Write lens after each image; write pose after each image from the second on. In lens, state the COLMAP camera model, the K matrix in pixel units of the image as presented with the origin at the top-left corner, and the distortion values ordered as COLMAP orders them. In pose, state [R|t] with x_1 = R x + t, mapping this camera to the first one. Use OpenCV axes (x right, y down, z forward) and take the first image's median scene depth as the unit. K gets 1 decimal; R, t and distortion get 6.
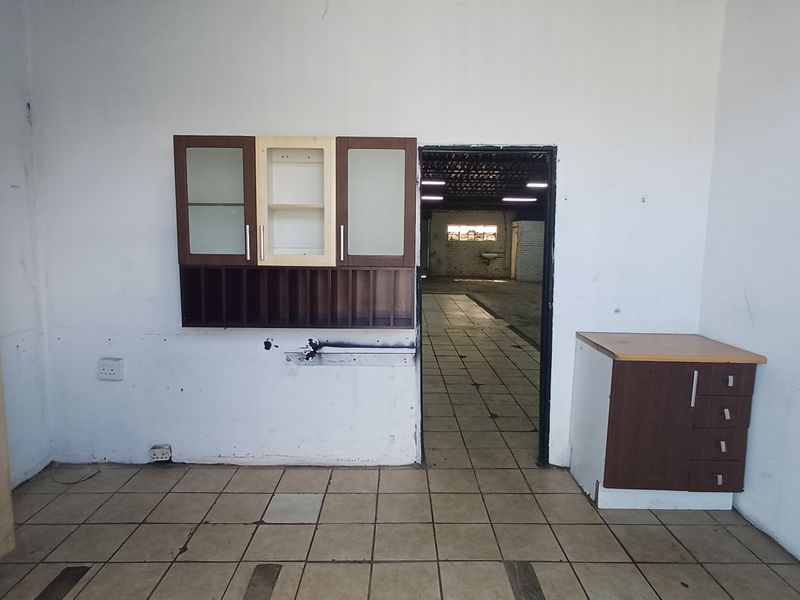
lens RADIAL K [[490.9, 0, 404.0], [0, 490.9, 291.5], [0, 0, 1]] dist [0.001469, -0.002045]
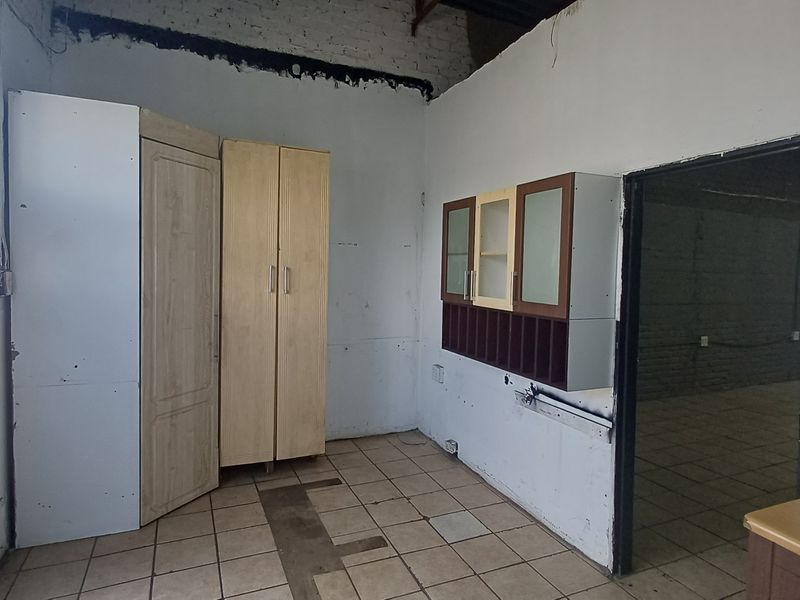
lens RADIAL K [[490.9, 0, 404.0], [0, 490.9, 291.5], [0, 0, 1]] dist [0.001469, -0.002045]
pose [[0.384803, 0.042782, -0.922007, 0.659655], [-0.115360, 0.993322, -0.002055, -0.059491], [0.915761, 0.107153, 0.387169, 0.370866]]
